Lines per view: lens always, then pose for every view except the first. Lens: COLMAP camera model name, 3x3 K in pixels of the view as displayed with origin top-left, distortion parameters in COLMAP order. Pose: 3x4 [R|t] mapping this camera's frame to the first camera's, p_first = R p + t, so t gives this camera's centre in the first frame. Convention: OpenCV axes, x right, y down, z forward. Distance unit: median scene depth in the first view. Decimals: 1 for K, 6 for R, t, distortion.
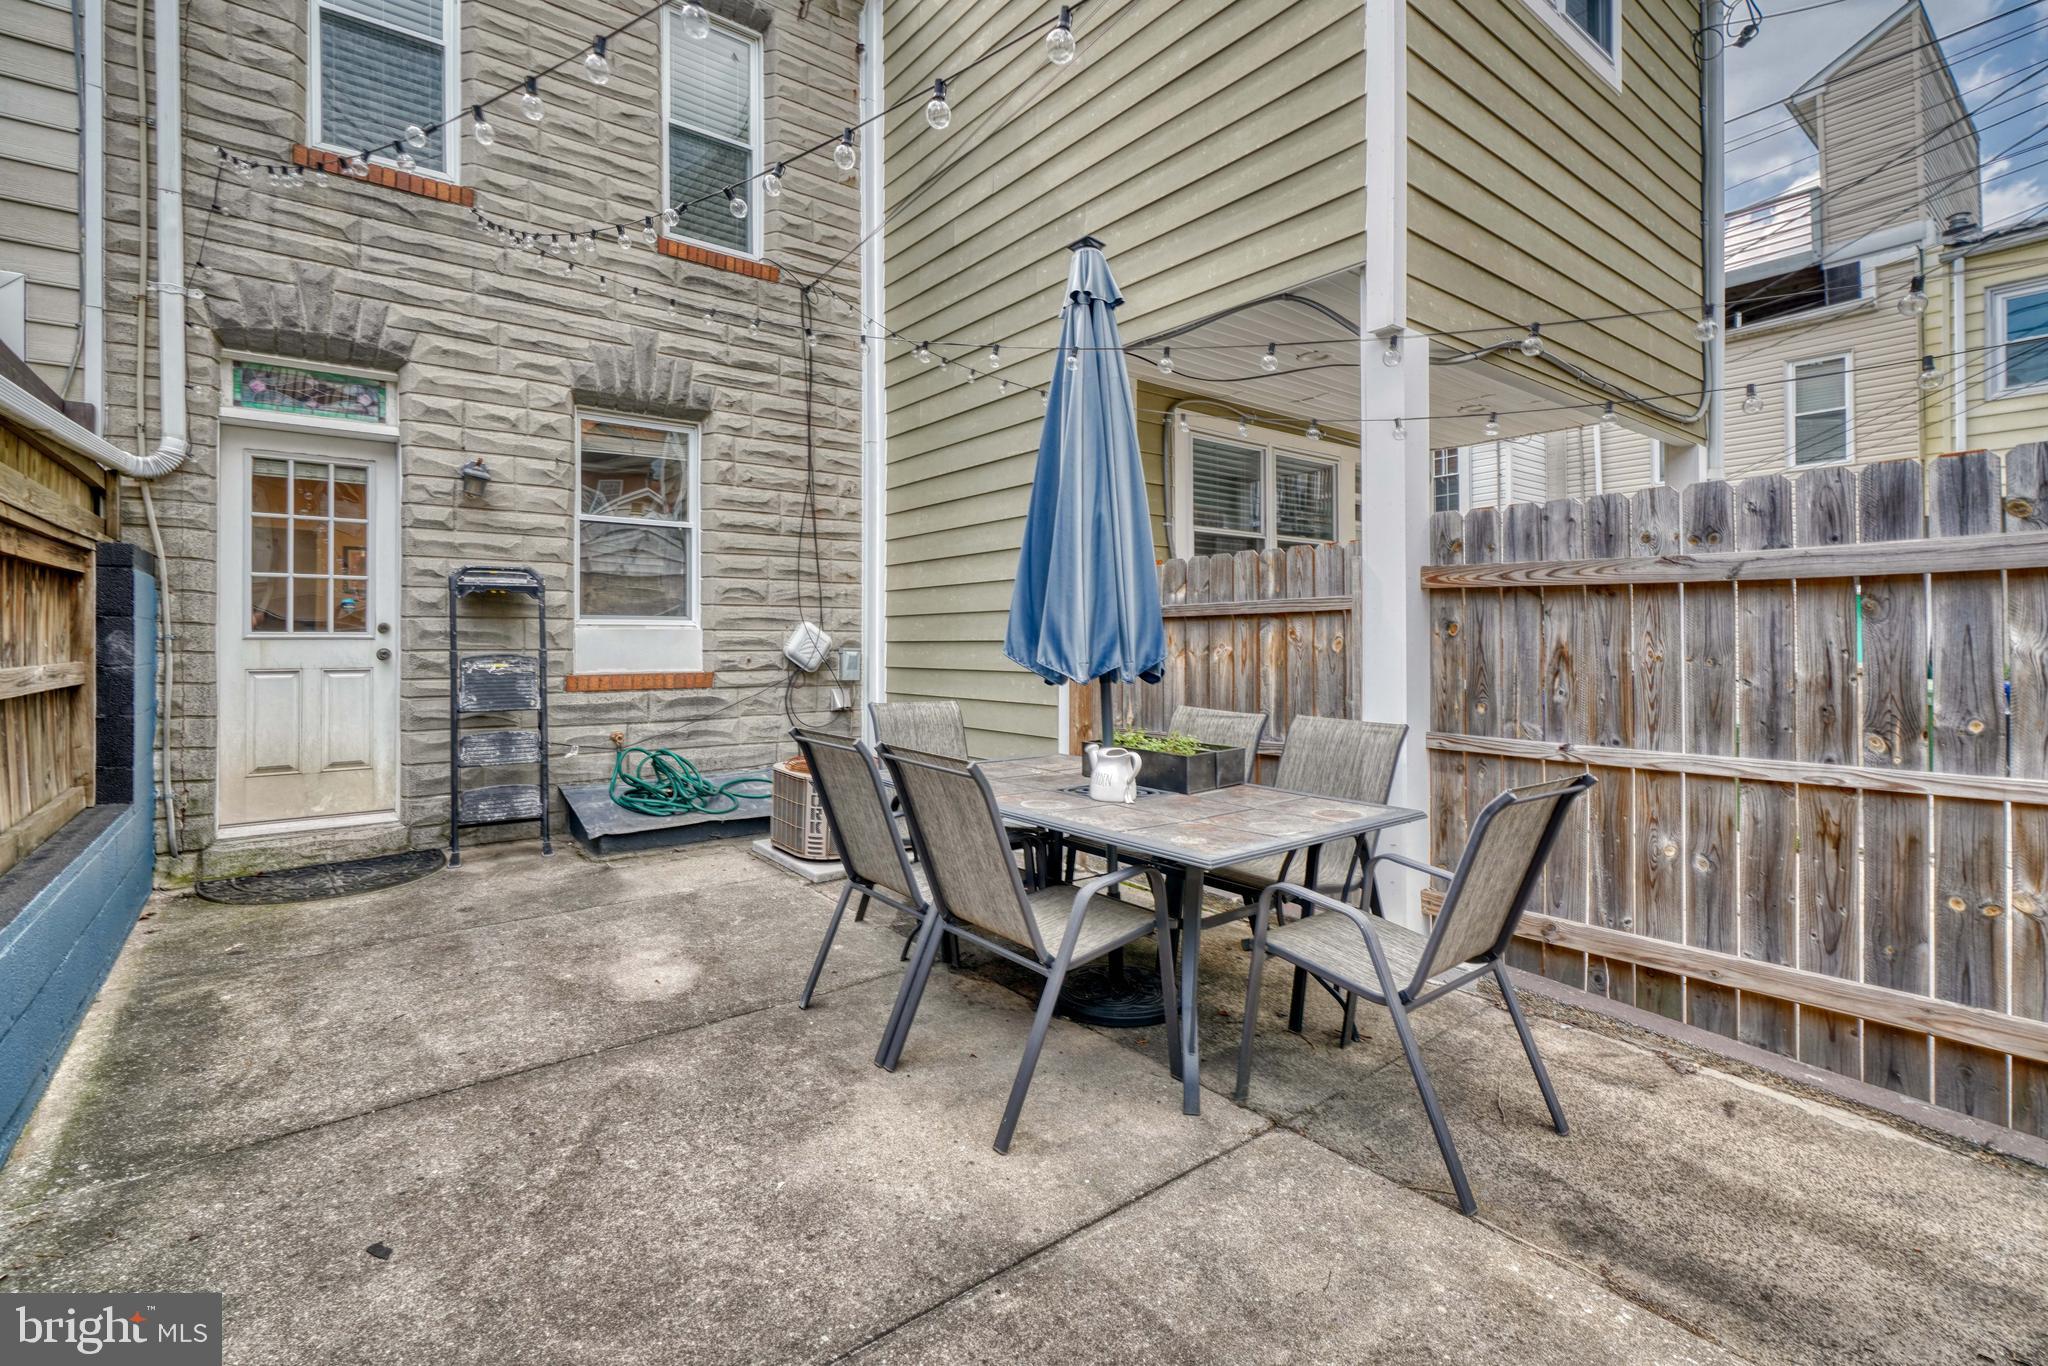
lens RADIAL K [[935.3, 0, 1017.3], [0, 935.3, 656.0], [0, 0, 1]] dist [-0.012743, 0.006233]
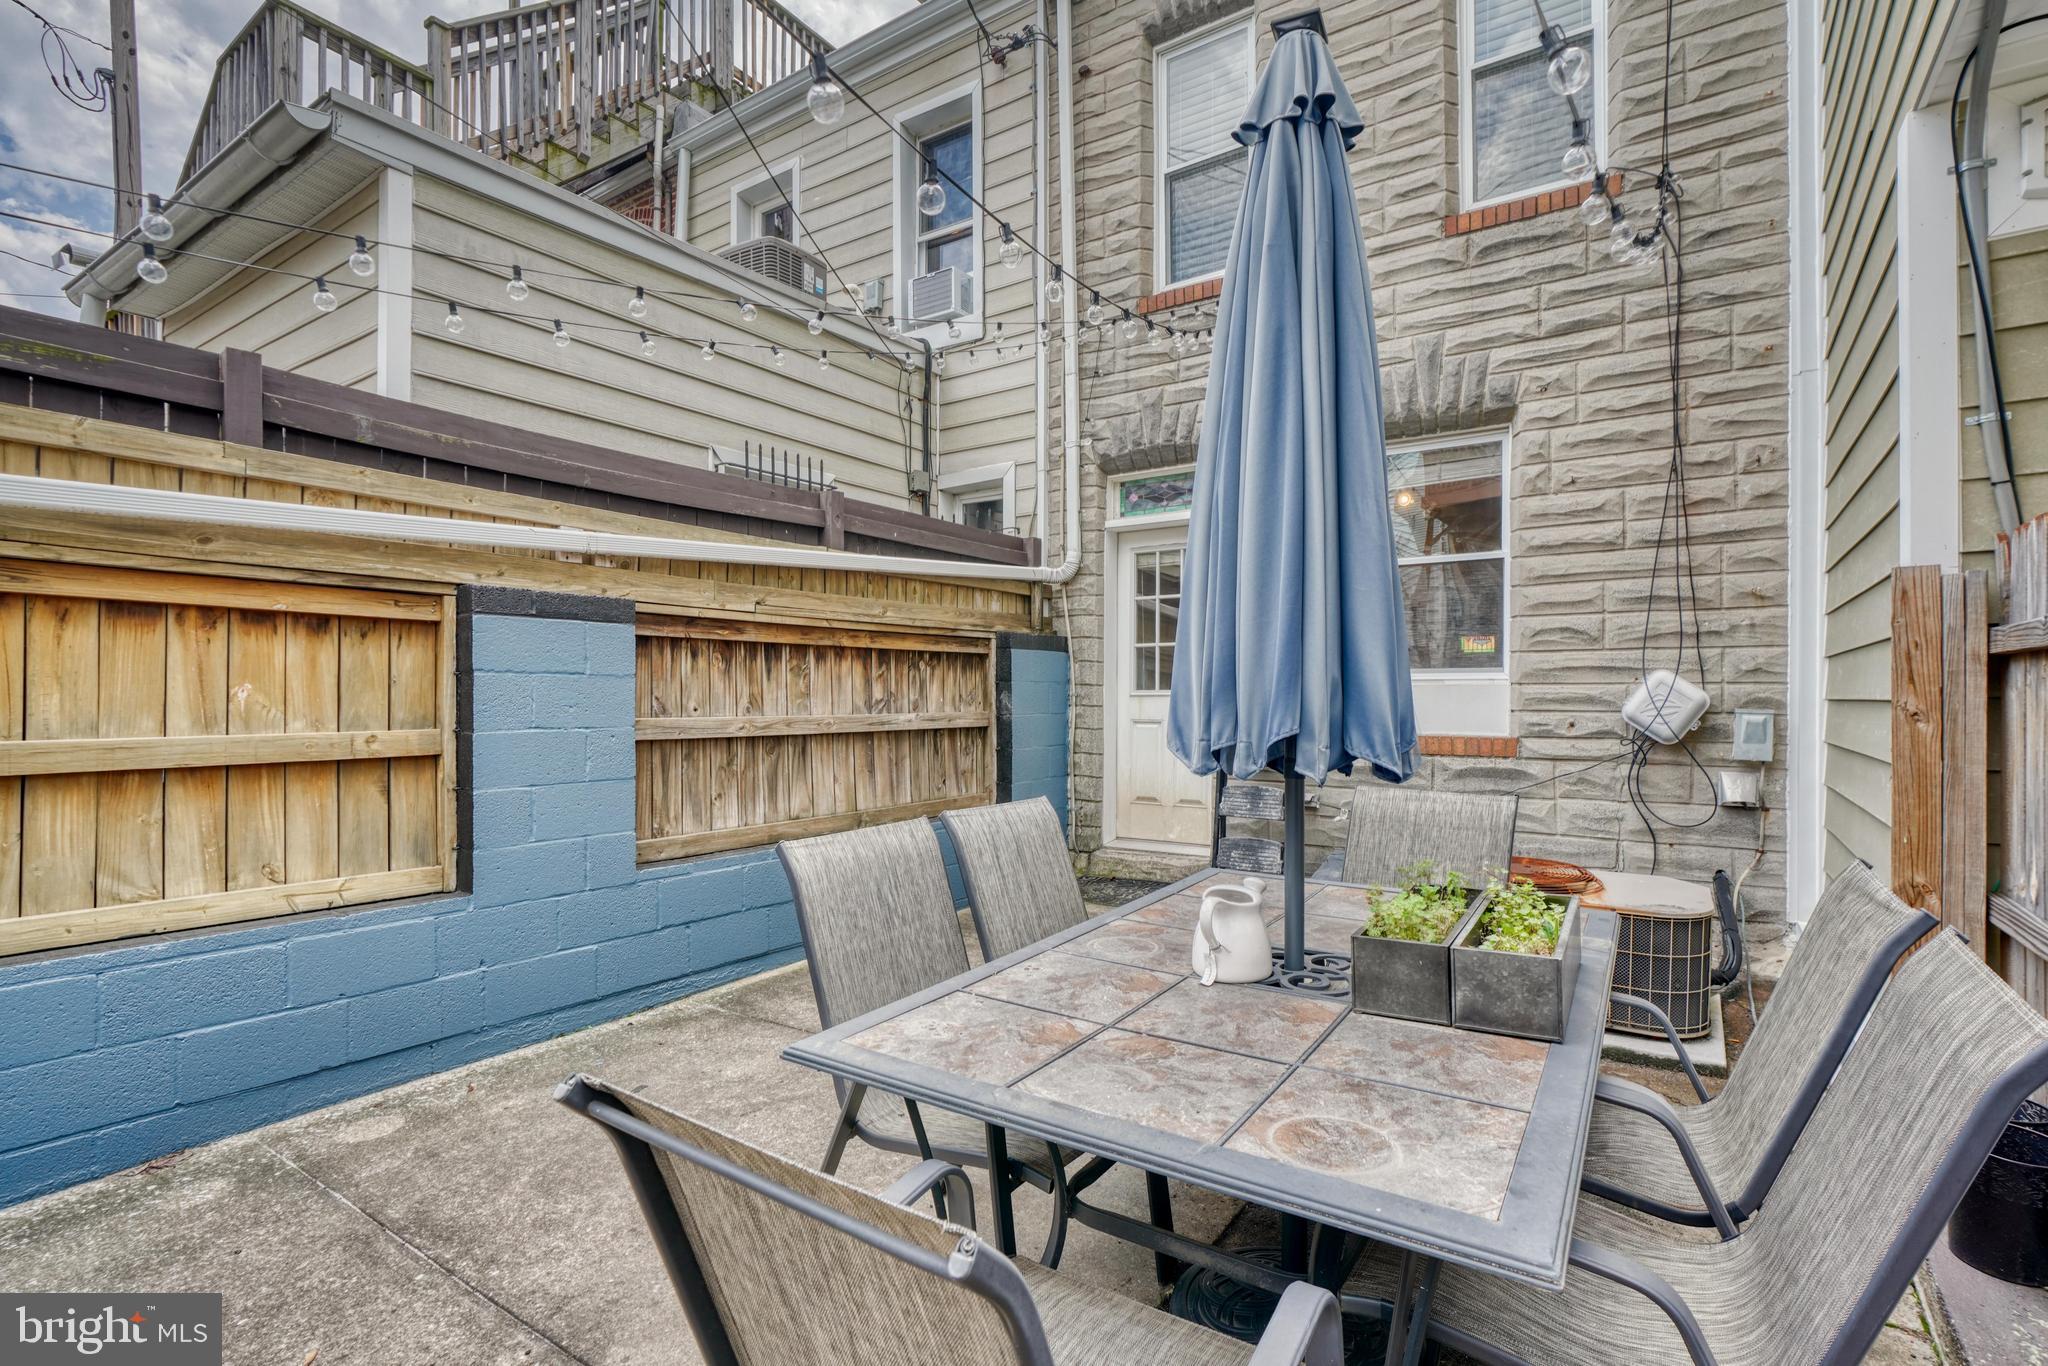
lens RADIAL K [[980.1, 0, 999.9], [0, 980.1, 710.8], [0, 0, 1]] dist [-0.009497, 0.000720]
pose [[0.284087, 0.016370, -0.958659, 0.445501], [-0.013516, 0.999823, 0.013068, -0.013610], [0.958703, 0.009245, 0.284258, 0.462094]]
